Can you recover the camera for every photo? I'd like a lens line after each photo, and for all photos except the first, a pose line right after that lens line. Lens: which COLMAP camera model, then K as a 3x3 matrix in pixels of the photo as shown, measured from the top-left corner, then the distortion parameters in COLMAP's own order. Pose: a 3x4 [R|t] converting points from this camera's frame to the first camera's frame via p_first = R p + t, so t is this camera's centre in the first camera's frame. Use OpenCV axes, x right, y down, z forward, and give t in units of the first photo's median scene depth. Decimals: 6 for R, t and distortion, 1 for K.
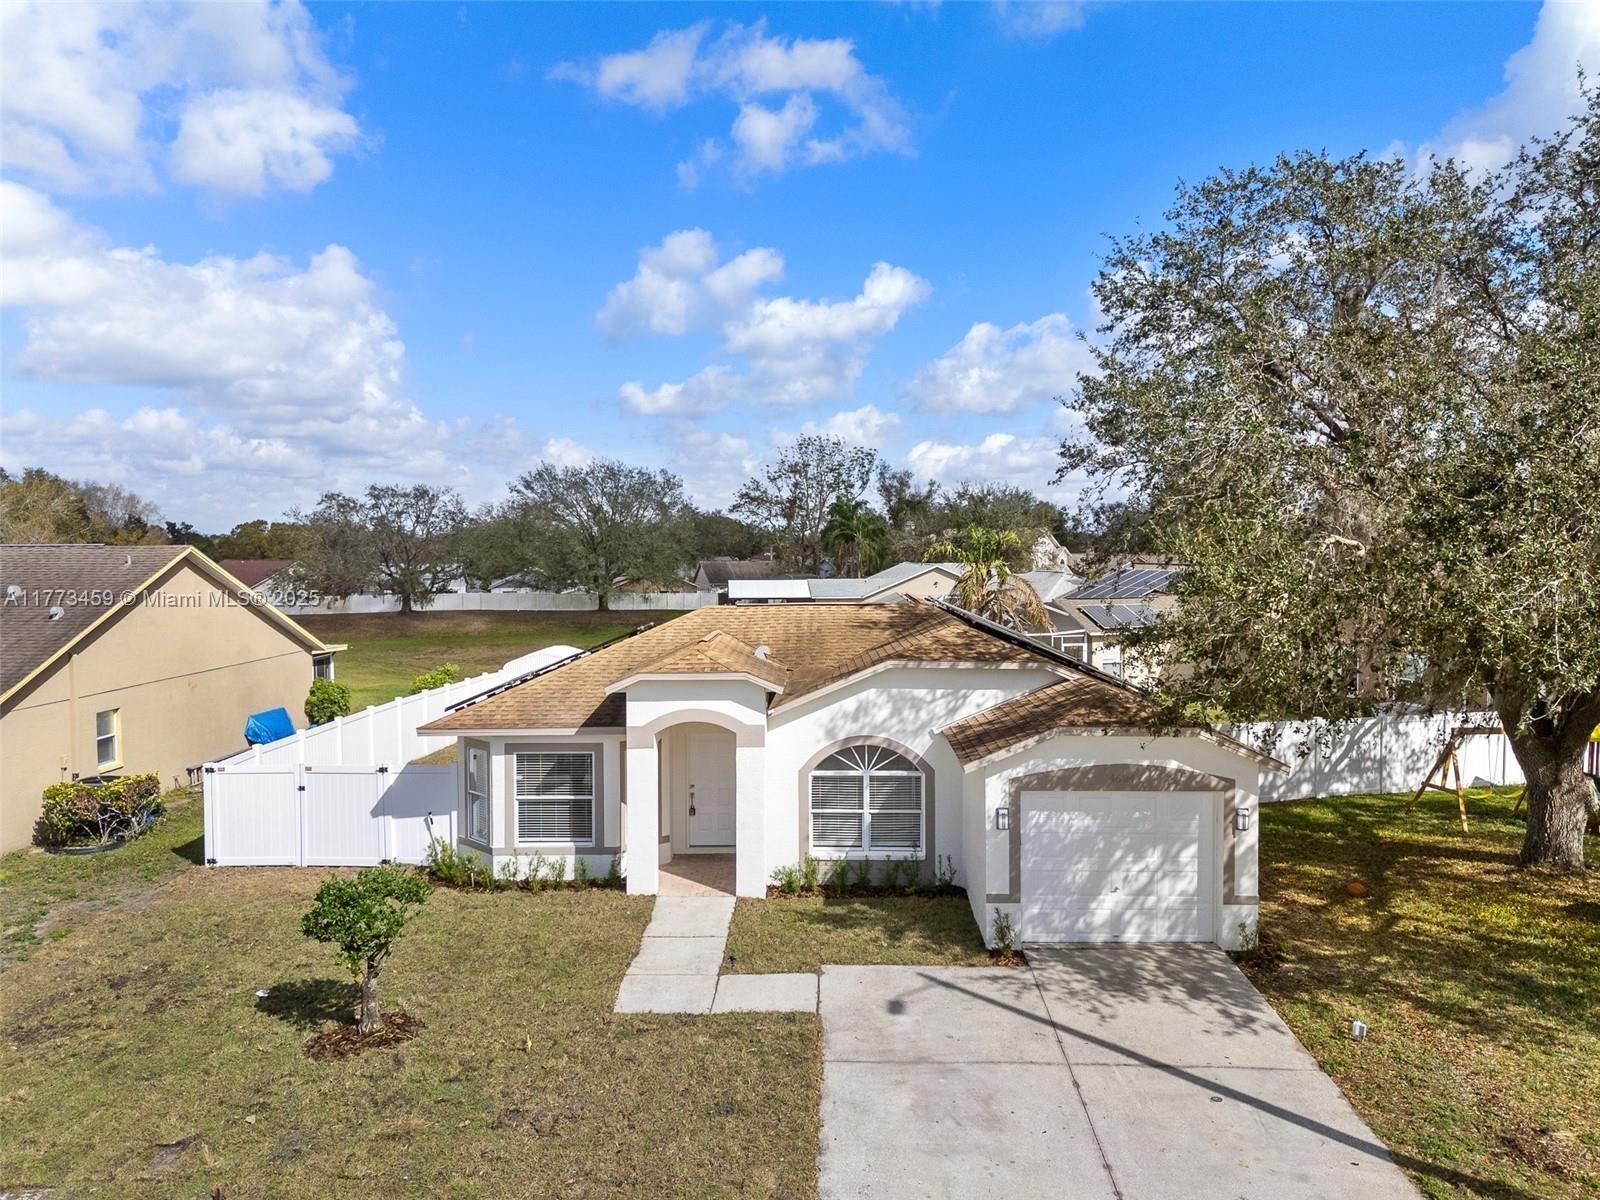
lens RADIAL K [[1183.7, 0, 810.8], [0, 1183.7, 598.0], [0, 0, 1]] dist [0.068152, -0.059143]
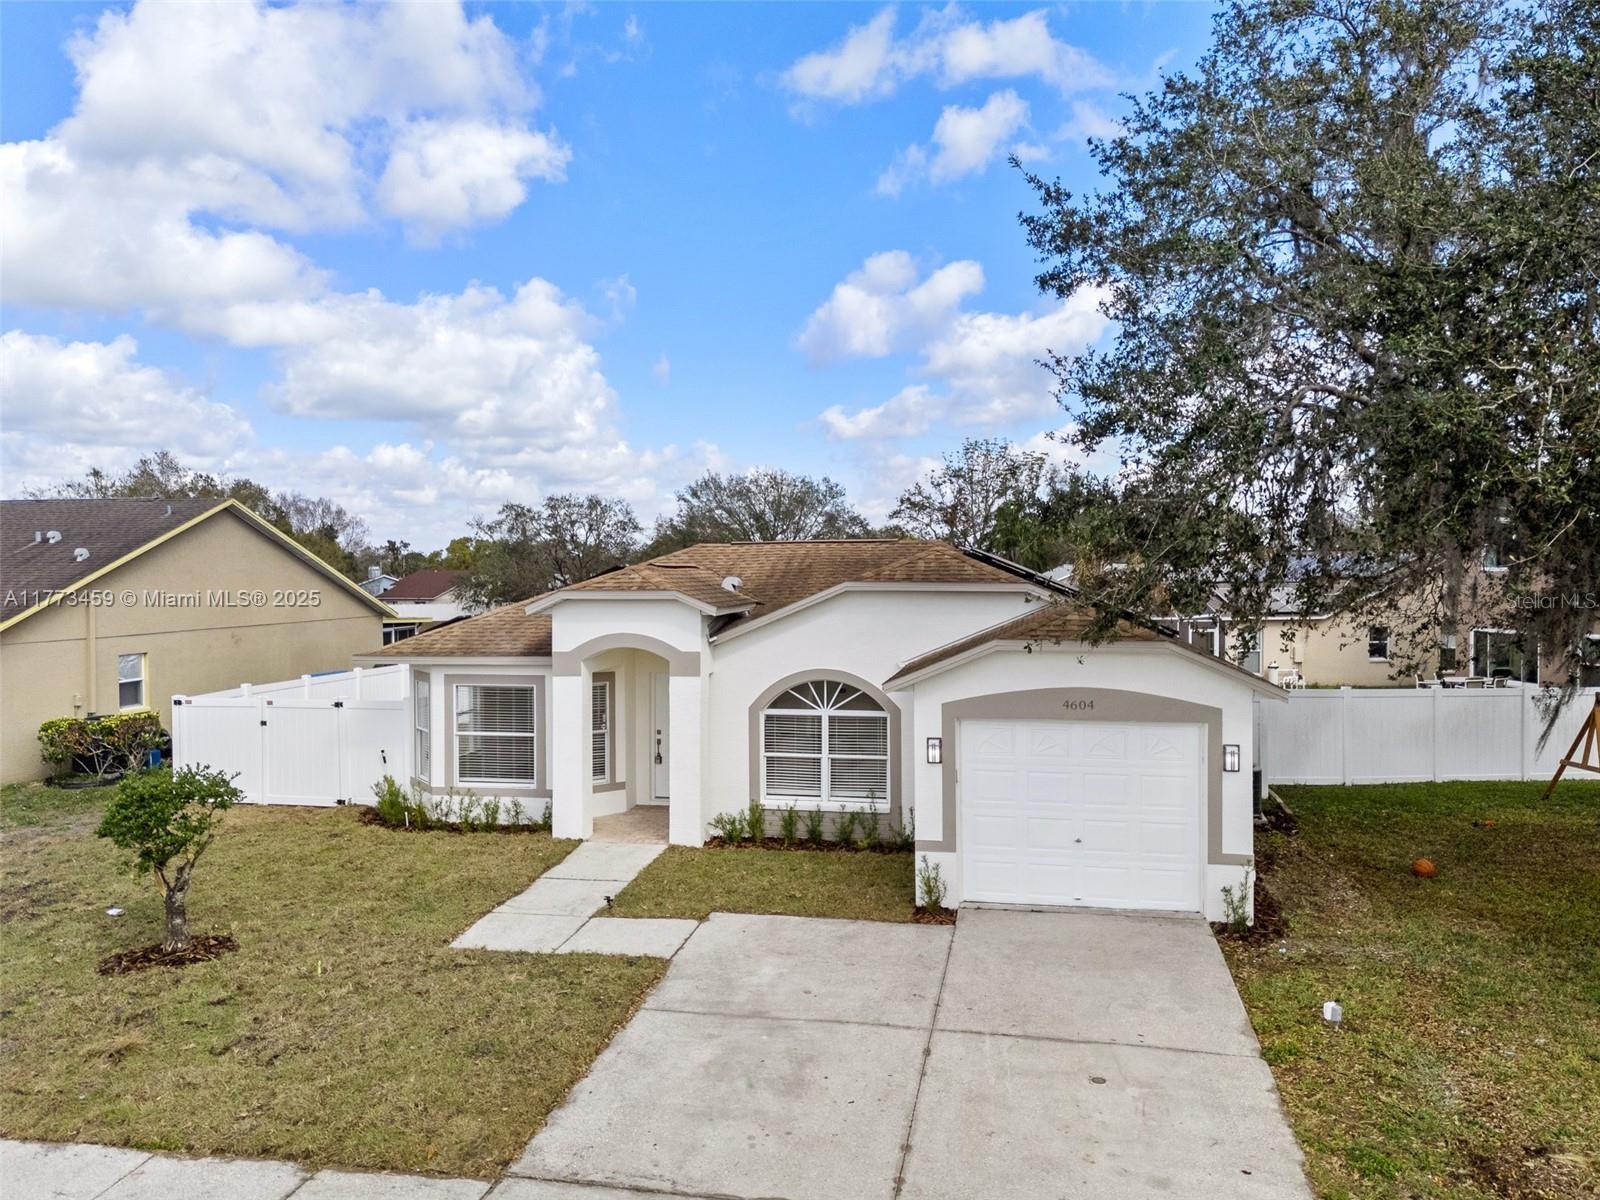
lens RADIAL K [[1183.7, 0, 808.0], [0, 1183.7, 596.4], [0, 0, 1]] dist [0.068152, -0.059143]
pose [[0.985659, 0.003144, -0.168720, 0.183066], [-0.006788, 0.999756, -0.021027, 0.080904], [0.168612, 0.021870, 0.985440, 0.133881]]
